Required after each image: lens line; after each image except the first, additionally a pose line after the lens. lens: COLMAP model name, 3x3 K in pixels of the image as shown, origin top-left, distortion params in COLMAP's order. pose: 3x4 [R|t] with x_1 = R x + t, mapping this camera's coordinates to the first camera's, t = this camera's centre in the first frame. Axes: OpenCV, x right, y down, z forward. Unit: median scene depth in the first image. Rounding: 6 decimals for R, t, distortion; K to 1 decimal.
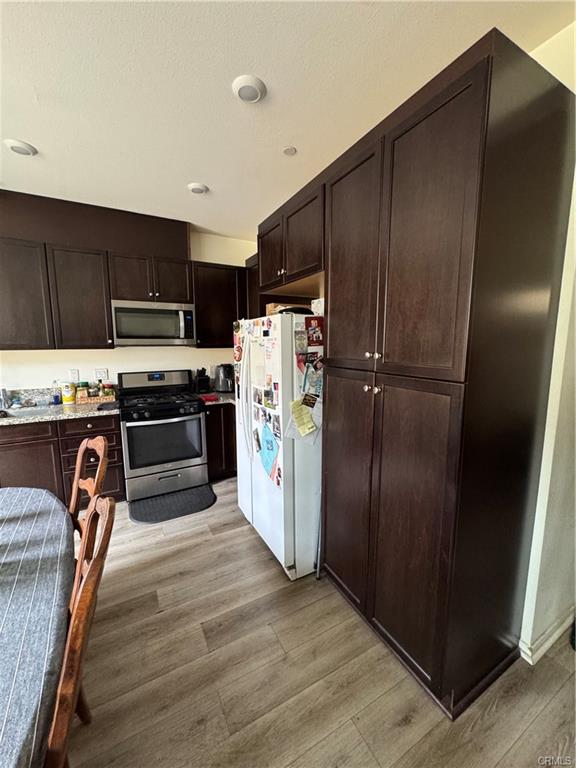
lens RADIAL K [[306.1, 0, 288.5], [0, 306.1, 383.0], [0, 0, 1]] dist [-0.002589, 0.000009]
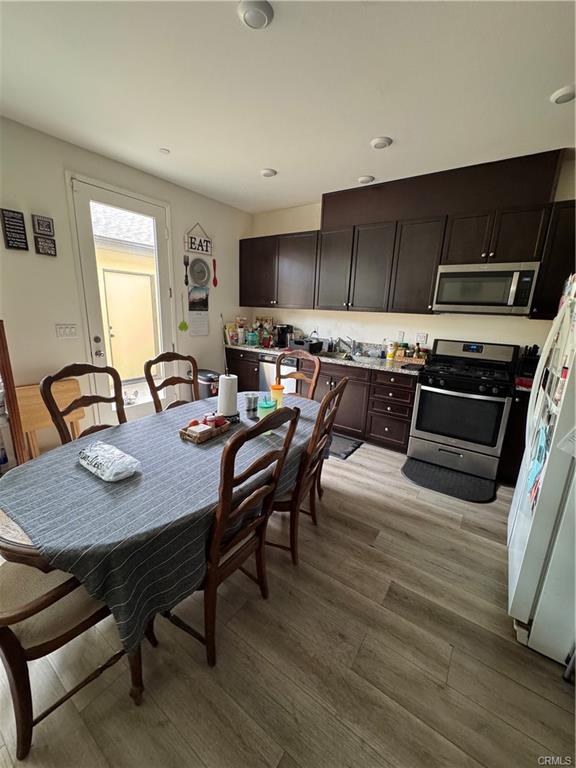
lens RADIAL K [[306.1, 0, 288.3], [0, 306.1, 382.3], [0, 0, 1]] dist [-0.002589, 0.000009]
pose [[0.449548, 0.231428, -0.862756, 0.163820], [-0.157491, 0.971259, 0.178470, 0.003778], [0.879263, 0.055646, 0.473075, 0.094329]]
